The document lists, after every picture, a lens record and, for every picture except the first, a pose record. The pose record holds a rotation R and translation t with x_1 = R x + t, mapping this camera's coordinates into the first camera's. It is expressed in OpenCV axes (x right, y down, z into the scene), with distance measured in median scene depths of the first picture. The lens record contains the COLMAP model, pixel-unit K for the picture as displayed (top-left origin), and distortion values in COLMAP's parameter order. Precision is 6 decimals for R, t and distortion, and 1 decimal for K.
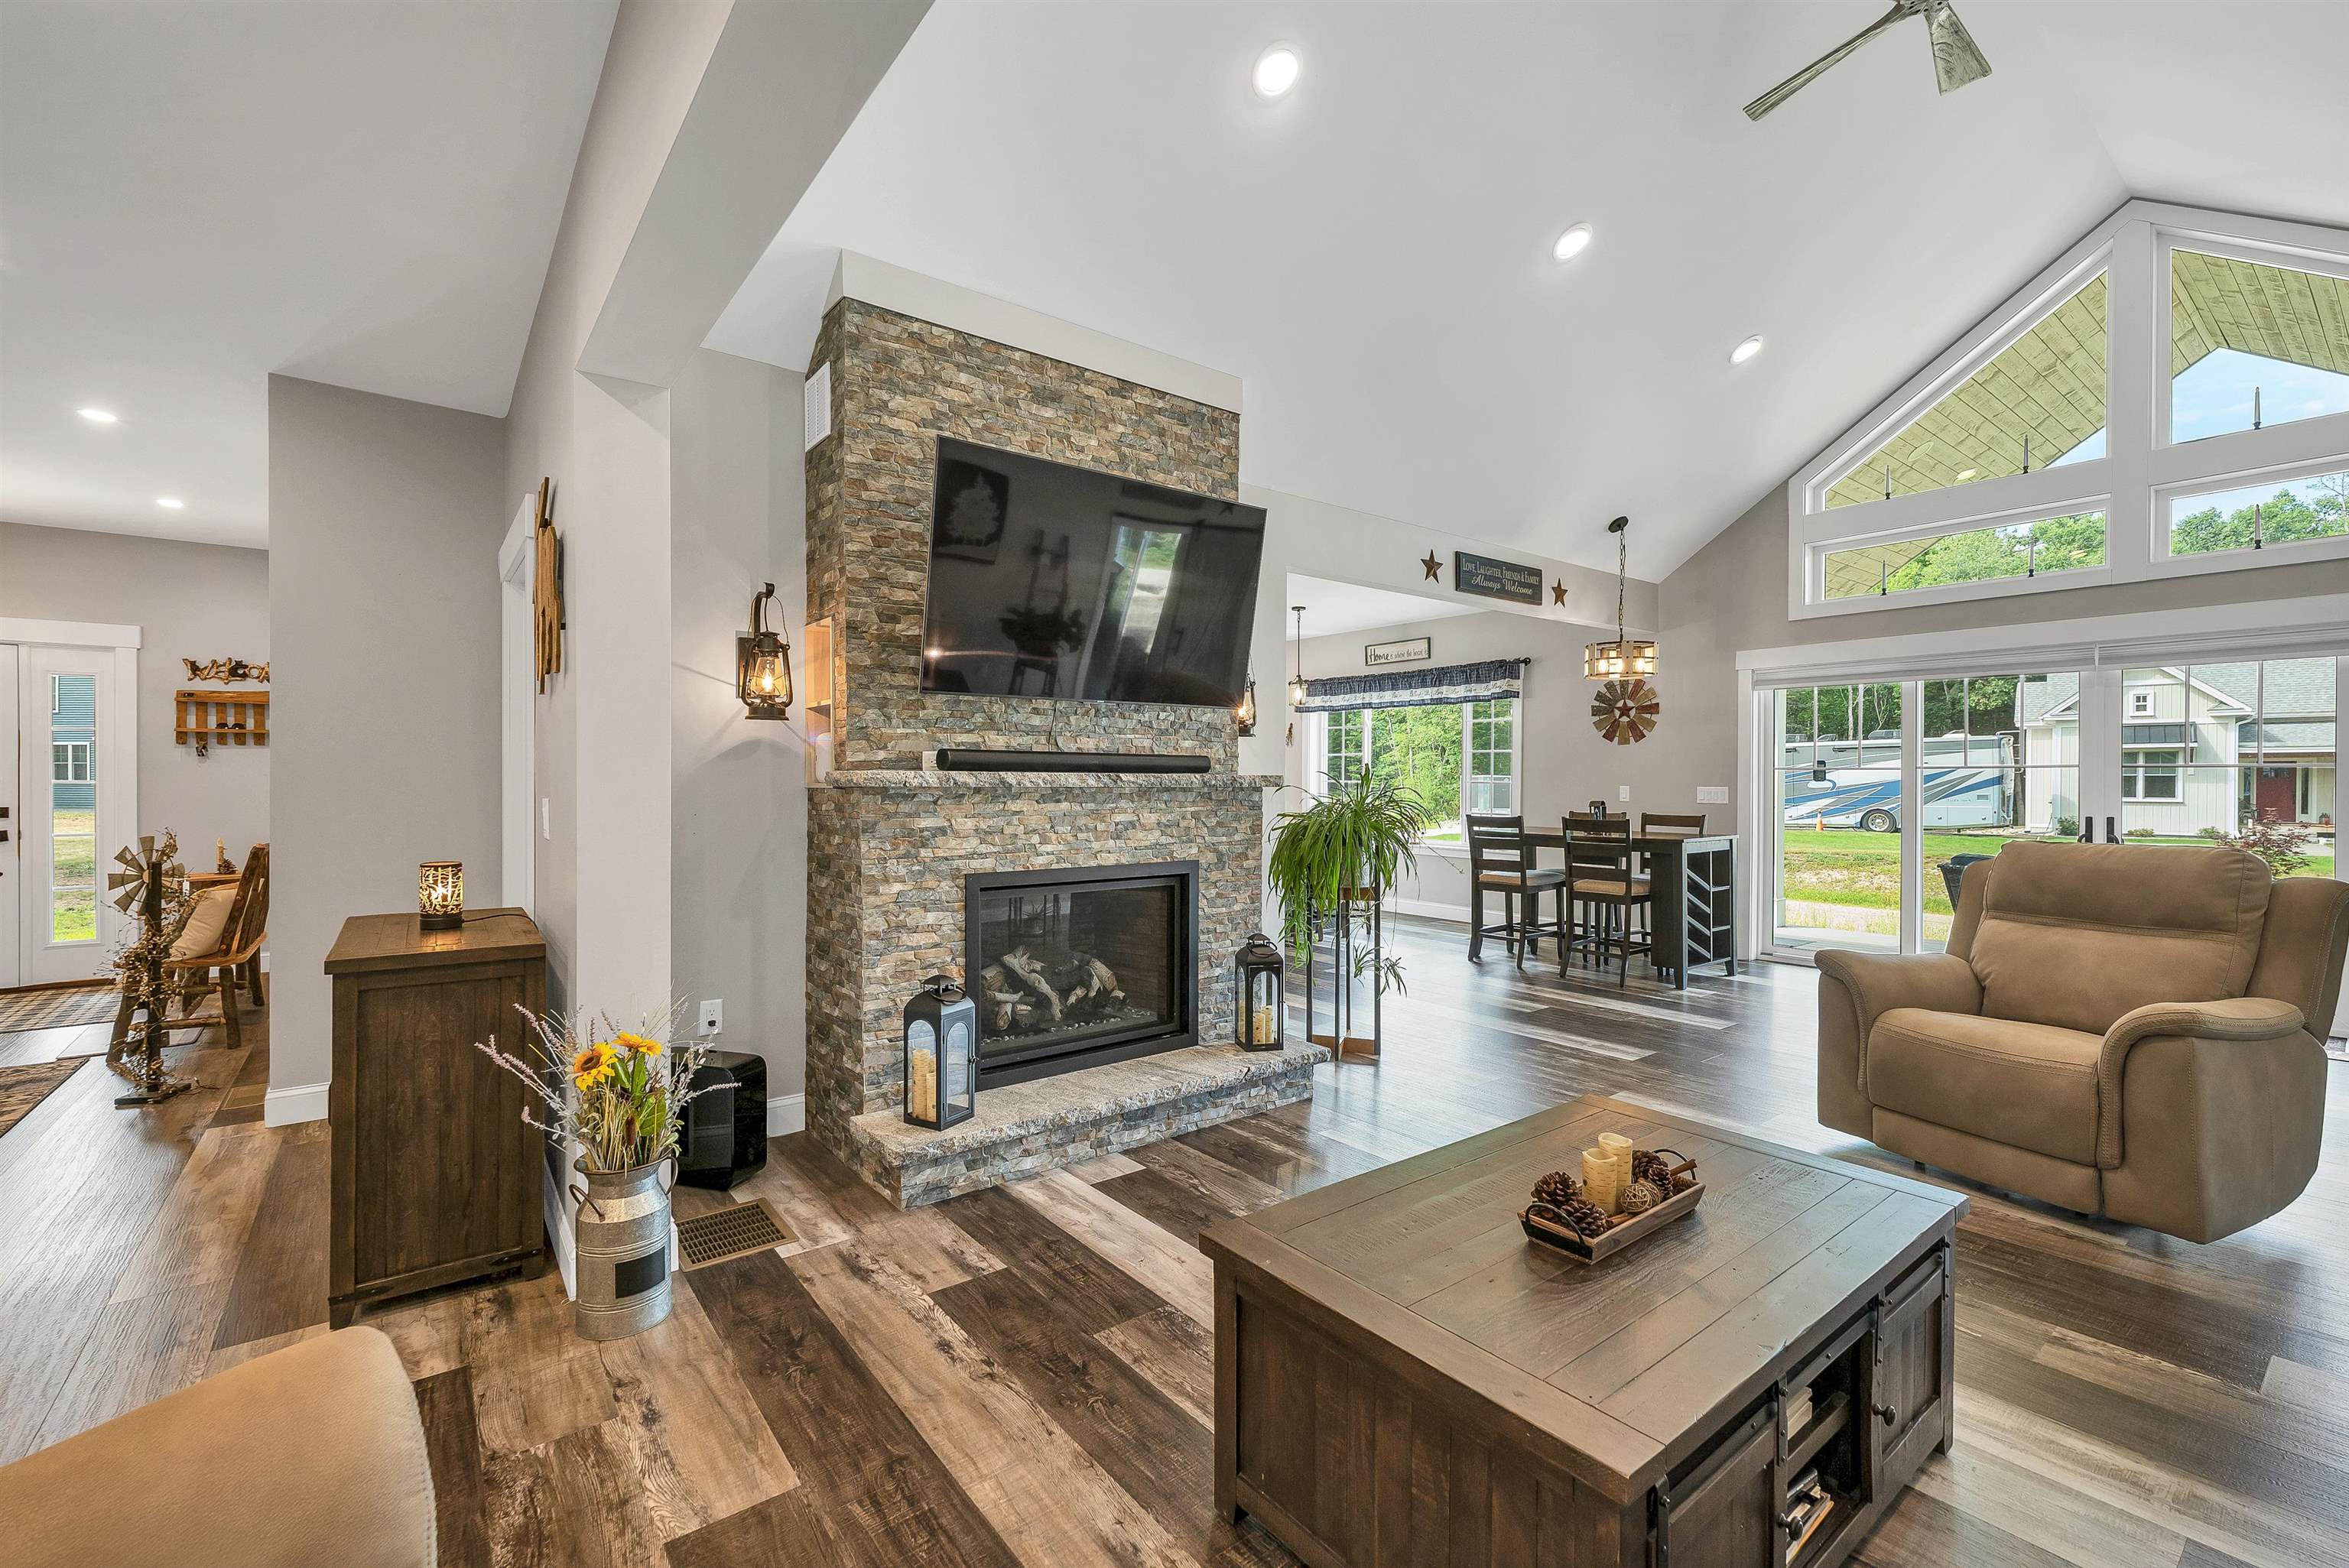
lens RADIAL K [[992.7, 0, 1164.5], [0, 992.7, 782.7], [0, 0, 1]] dist [0.003307, -0.000663]
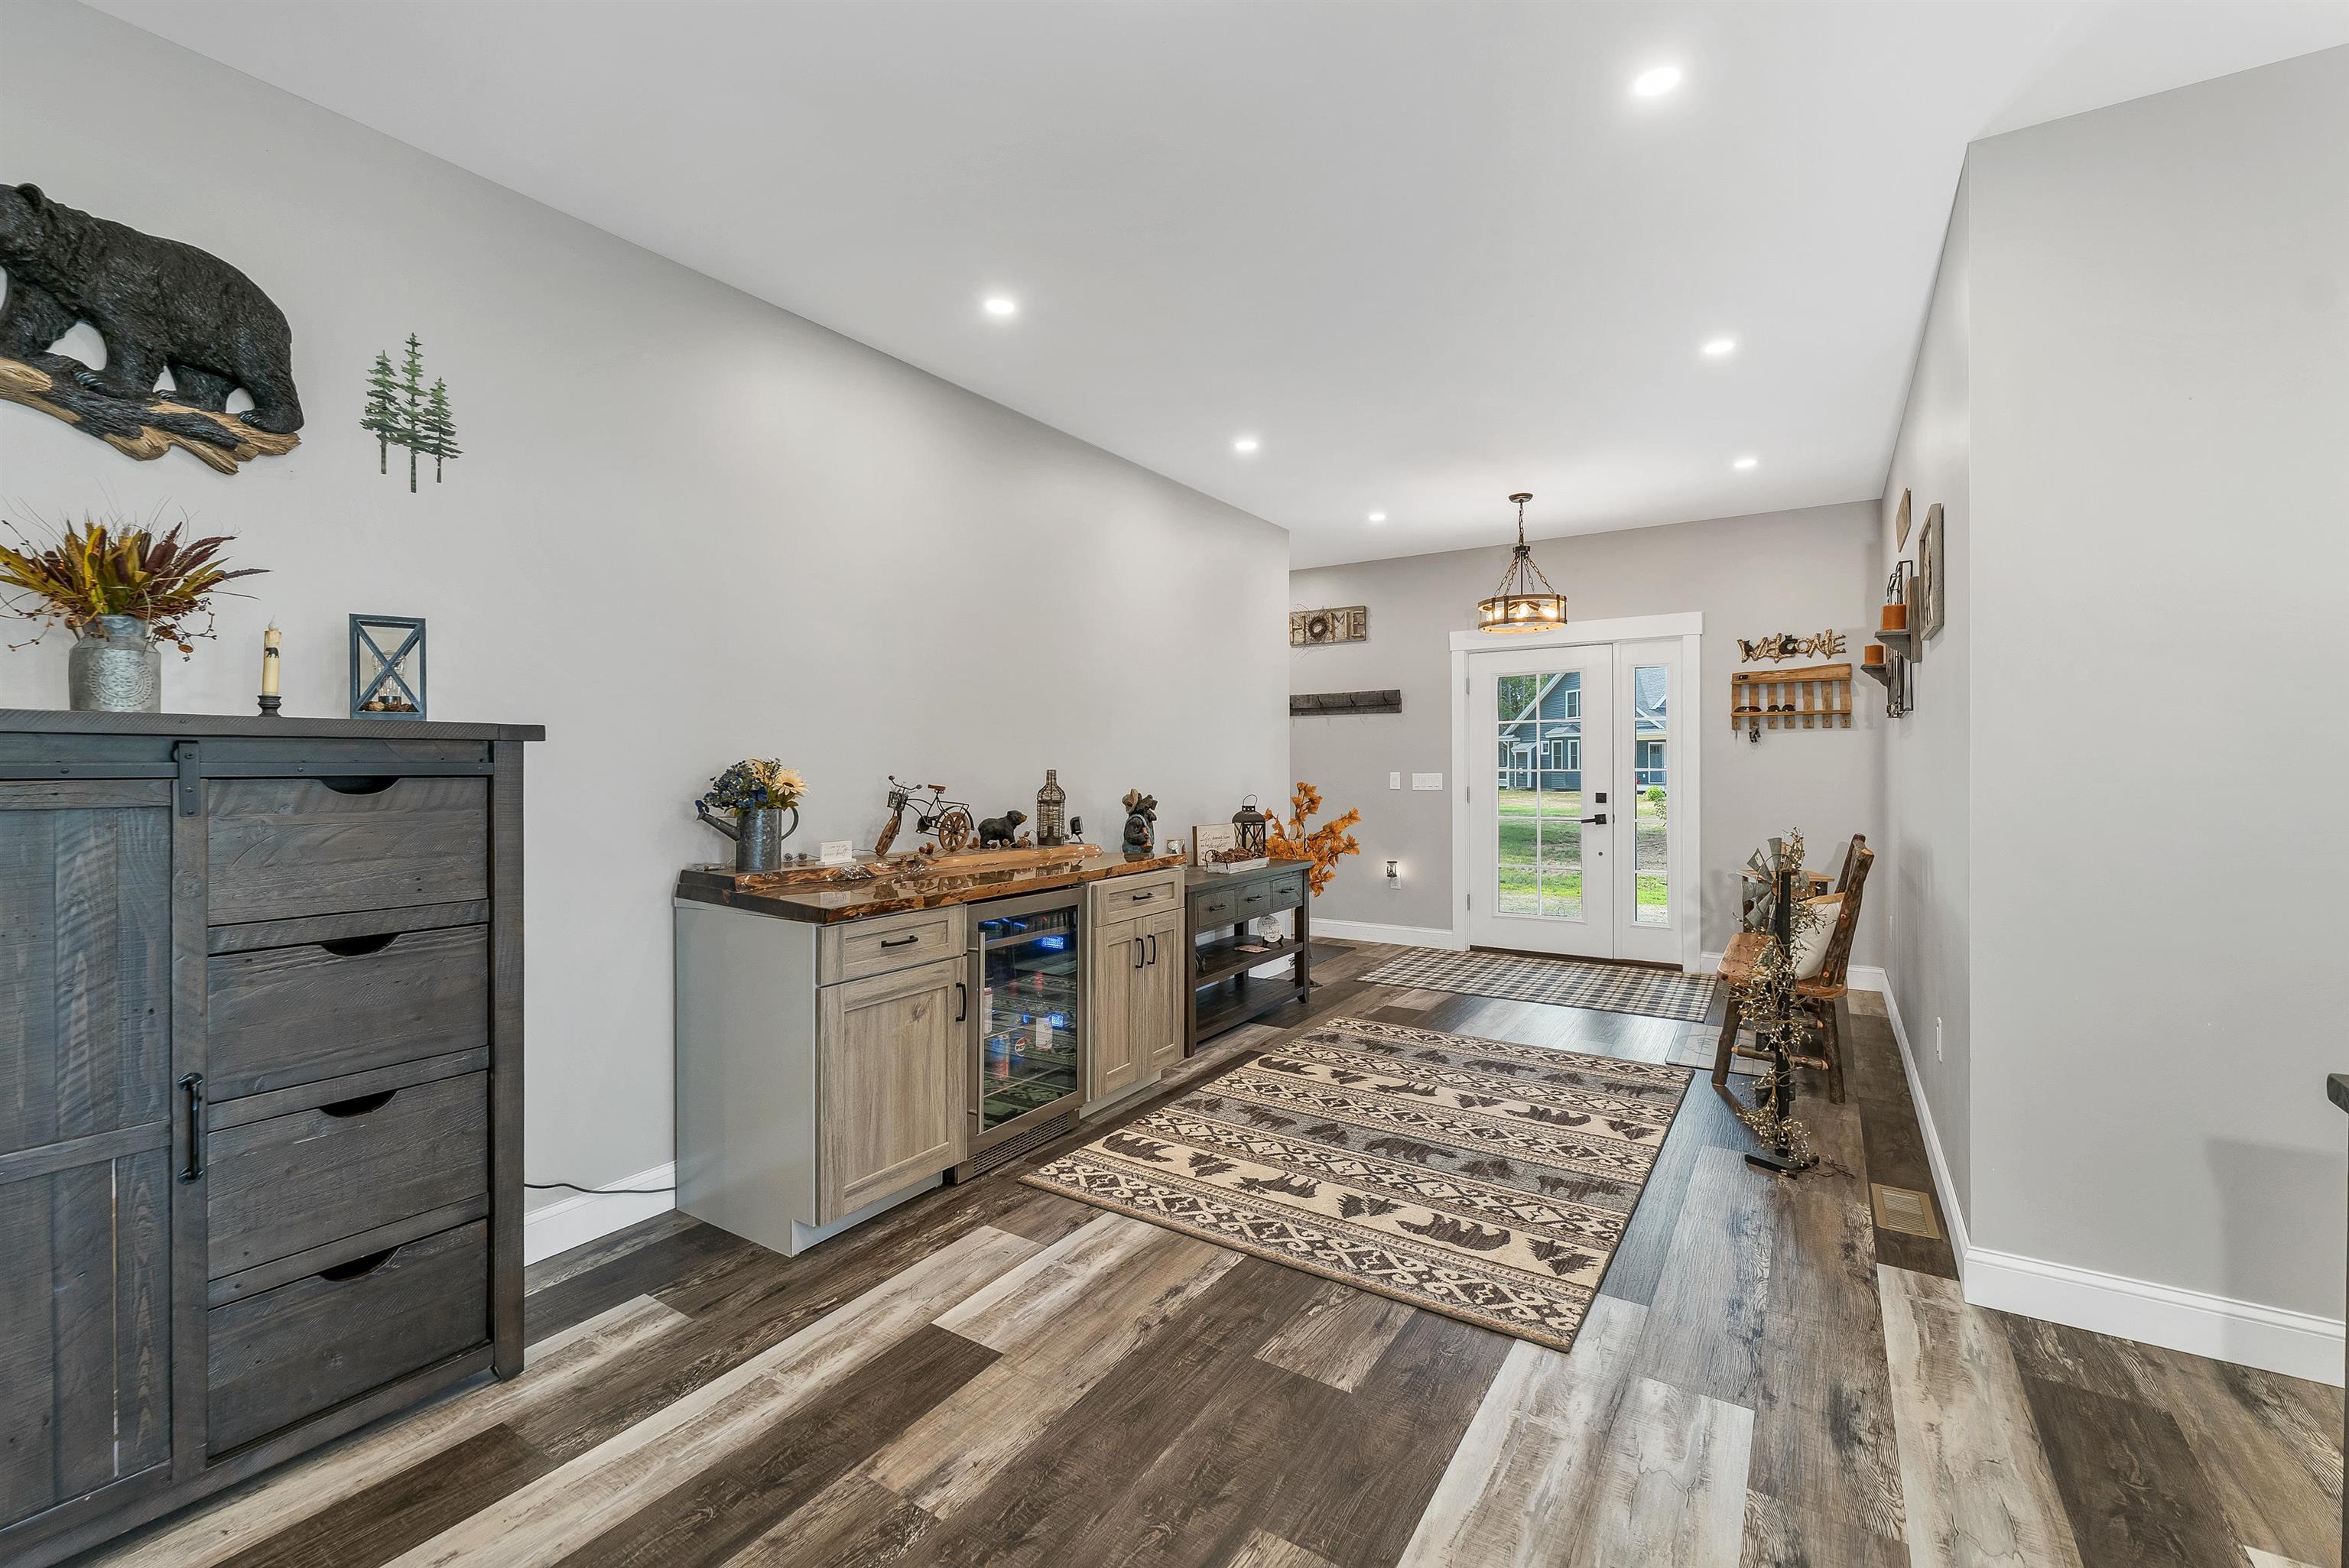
lens RADIAL K [[992.7, 0, 1161.8], [0, 992.7, 770.5], [0, 0, 1]] dist [0.003307, -0.000663]
pose [[0.326427, -0.000796, -0.945222, -0.314418], [0.001214, 0.999999, -0.000422, 0.000063], [0.945221, -0.001010, 0.326428, 0.199567]]
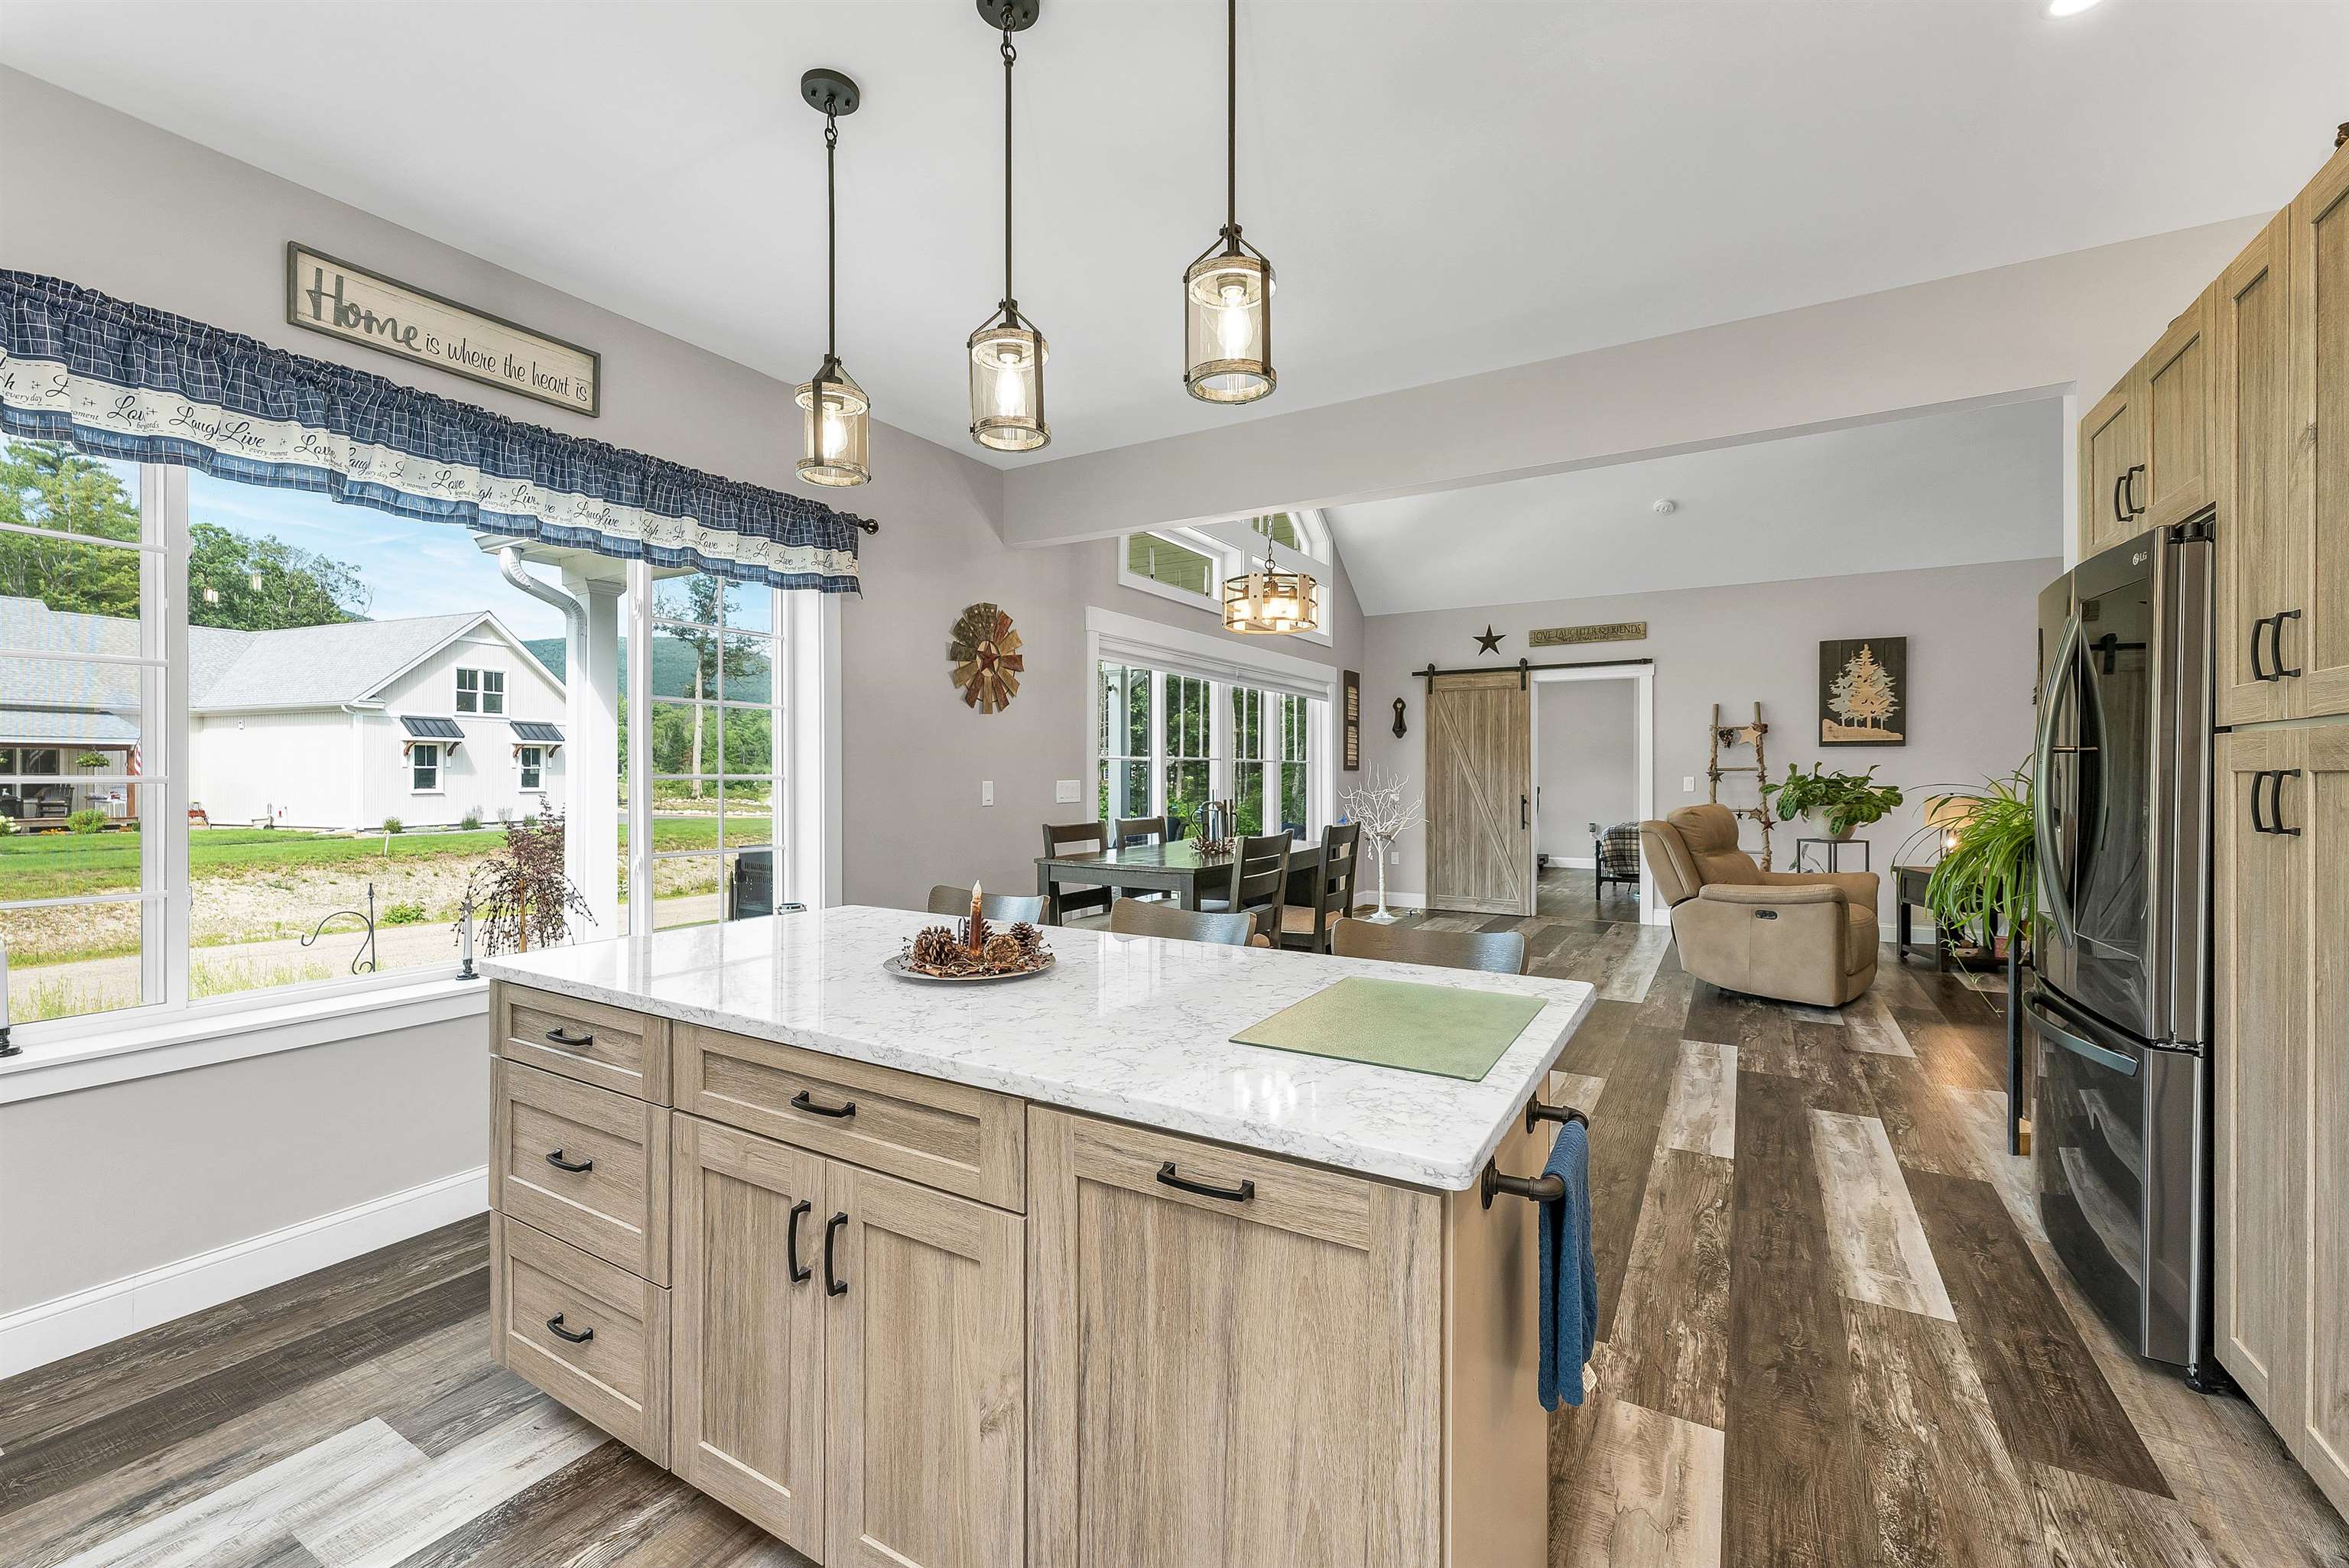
lens RADIAL K [[992.7, 0, 1181.3], [0, 992.7, 770.0], [0, 0, 1]] dist [0.003307, -0.000663]
pose [[-0.381901, 0.000467, 0.924203, -0.217953], [0.006244, 0.999978, 0.002074, -0.006718], [-0.924182, 0.006563, -0.381896, 1.618791]]
